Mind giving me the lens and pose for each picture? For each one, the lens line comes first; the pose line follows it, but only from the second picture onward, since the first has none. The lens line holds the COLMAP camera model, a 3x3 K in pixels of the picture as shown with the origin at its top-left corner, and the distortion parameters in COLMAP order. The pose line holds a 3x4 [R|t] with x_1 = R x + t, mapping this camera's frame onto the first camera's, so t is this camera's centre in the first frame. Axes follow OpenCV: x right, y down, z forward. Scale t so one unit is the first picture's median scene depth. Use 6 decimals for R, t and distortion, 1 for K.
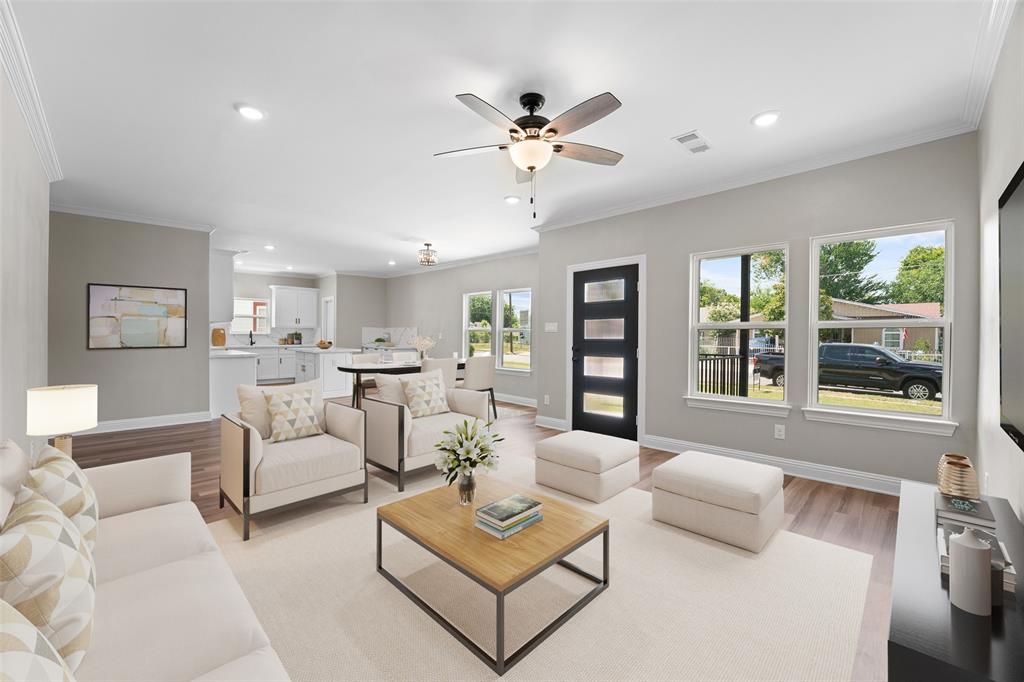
lens RADIAL K [[411.8, 0, 497.2], [0, 411.8, 343.5], [0, 0, 1]] dist [-0.001495, -0.000074]
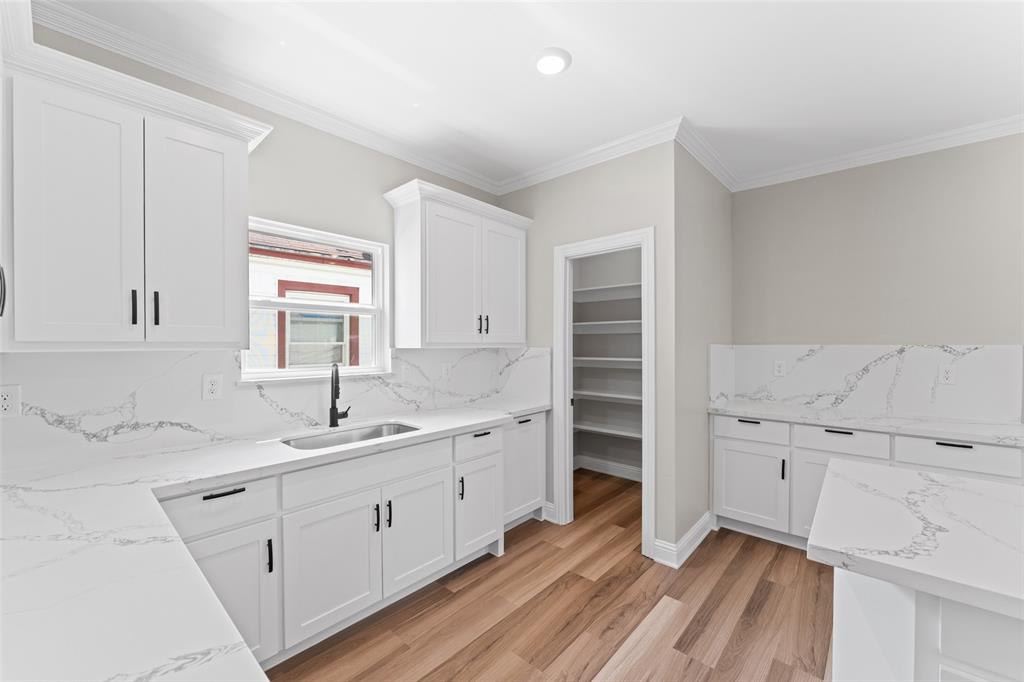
lens RADIAL K [[411.8, 0, 509.9], [0, 411.8, 347.2], [0, 0, 1]] dist [-0.001495, -0.000074]
pose [[0.997063, -0.009105, 0.076044, -0.513379], [0.009879, 0.999903, -0.009806, -0.037658], [-0.075947, 0.010528, 0.997056, 0.754140]]
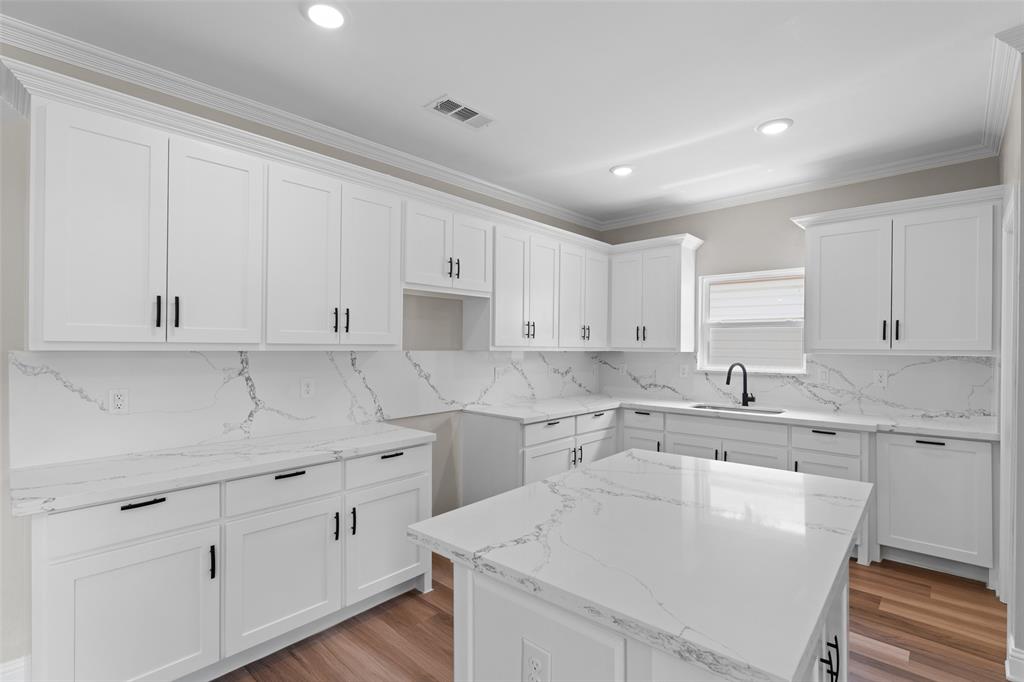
lens RADIAL K [[479.4, 0, 507.9], [0, 479.4, 347.3], [0, 0, 1]] dist [-0.001032, 0.000403]
pose [[0.062553, -0.005526, -0.998026, -0.201688], [-0.025075, 0.999660, -0.007106, -0.036760], [0.997727, 0.025470, 0.062393, 0.772500]]
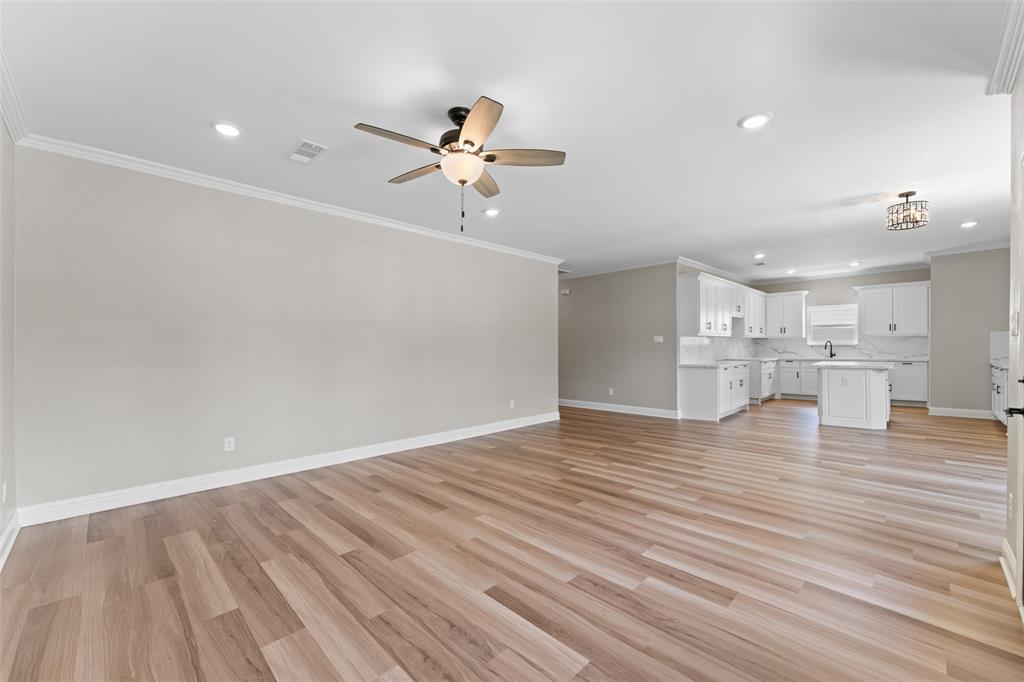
lens RADIAL K [[411.8, 0, 510.8], [0, 411.8, 346.3], [0, 0, 1]] dist [-0.001495, -0.000074]
pose [[0.025056, -0.007401, -0.999659, 0.279964], [-0.011886, 0.999900, -0.007700, -0.004937], [0.999615, 0.012075, 0.024965, 0.281375]]
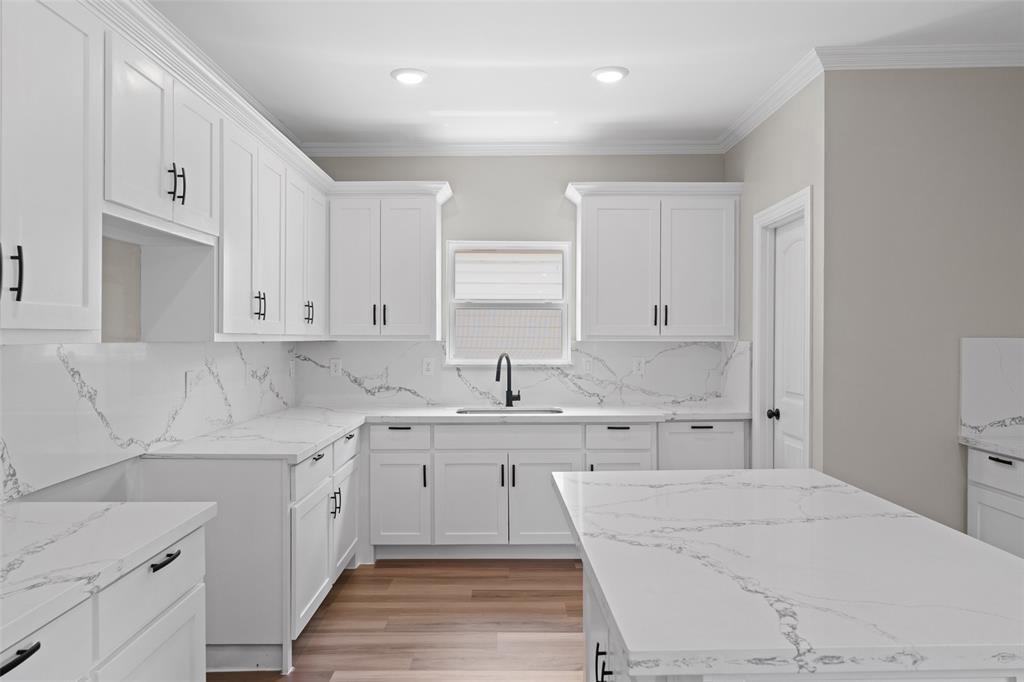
lens RADIAL K [[674.3, 0, 506.0], [0, 674.3, 341.4], [0, 0, 1]] dist [0.001687, -0.000963]
pose [[0.722493, -0.002387, -0.691374, -0.278016], [-0.007822, 0.999902, -0.011625, -0.034223], [0.691334, 0.013807, 0.722404, 0.663534]]
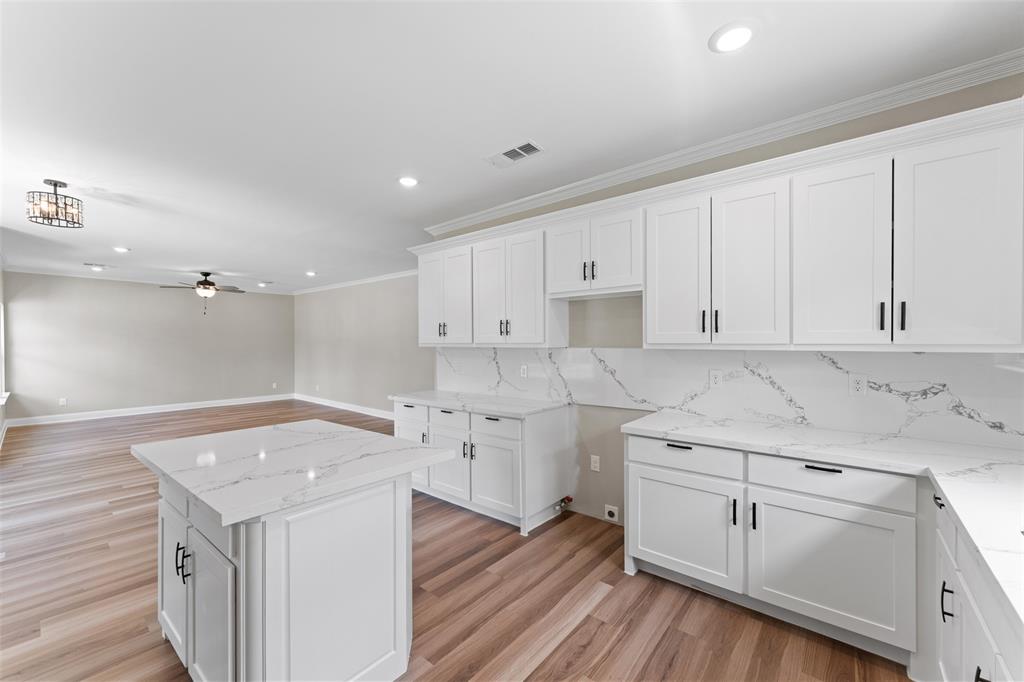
lens RADIAL K [[411.8, 0, 510.1], [0, 411.8, 347.0], [0, 0, 1]] dist [-0.001495, -0.000074]
pose [[-0.994177, -0.002841, -0.107724, -0.438962], [-0.005992, 0.999563, 0.028939, -0.044917], [0.107595, 0.029416, -0.993760, 1.046549]]
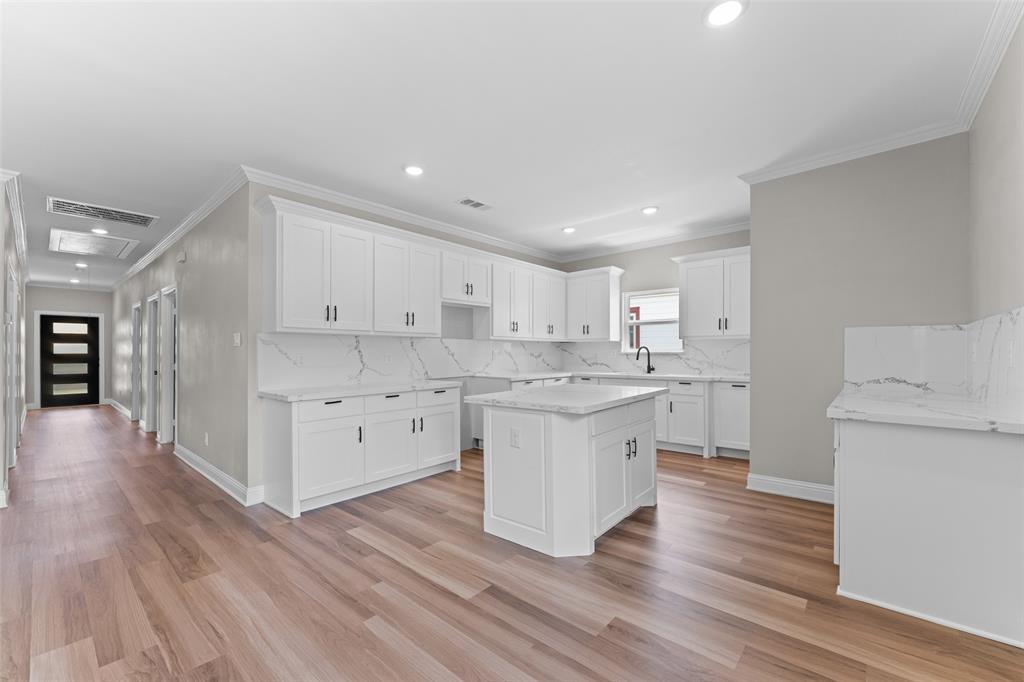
lens RADIAL K [[411.8, 0, 508.9], [0, 411.8, 353.2], [0, 0, 1]] dist [-0.001495, -0.000074]
pose [[0.089000, -0.006231, -0.996012, -0.051987], [-0.015428, 0.999852, -0.007634, -0.015352], [0.995912, 0.016046, 0.088891, 0.759464]]
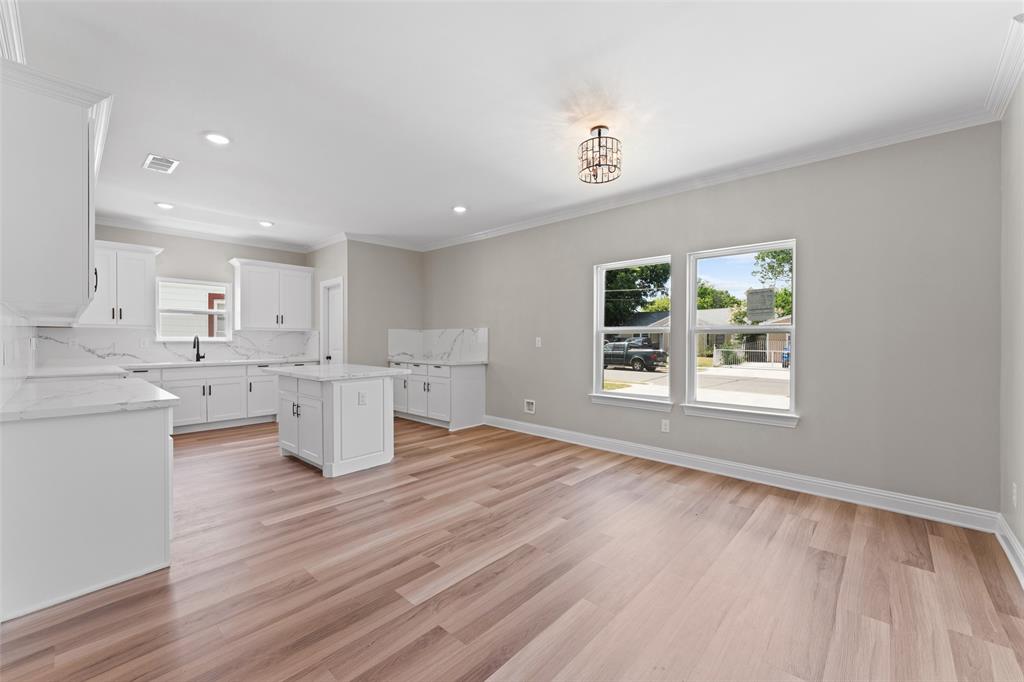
lens RADIAL K [[411.8, 0, 504.7], [0, 411.8, 342.9], [0, 0, 1]] dist [-0.001495, -0.000074]
pose [[0.998093, -0.009171, 0.061048, -0.201557], [0.009915, 0.999880, -0.011886, -0.009732], [-0.060932, 0.012468, 0.998064, 0.395756]]
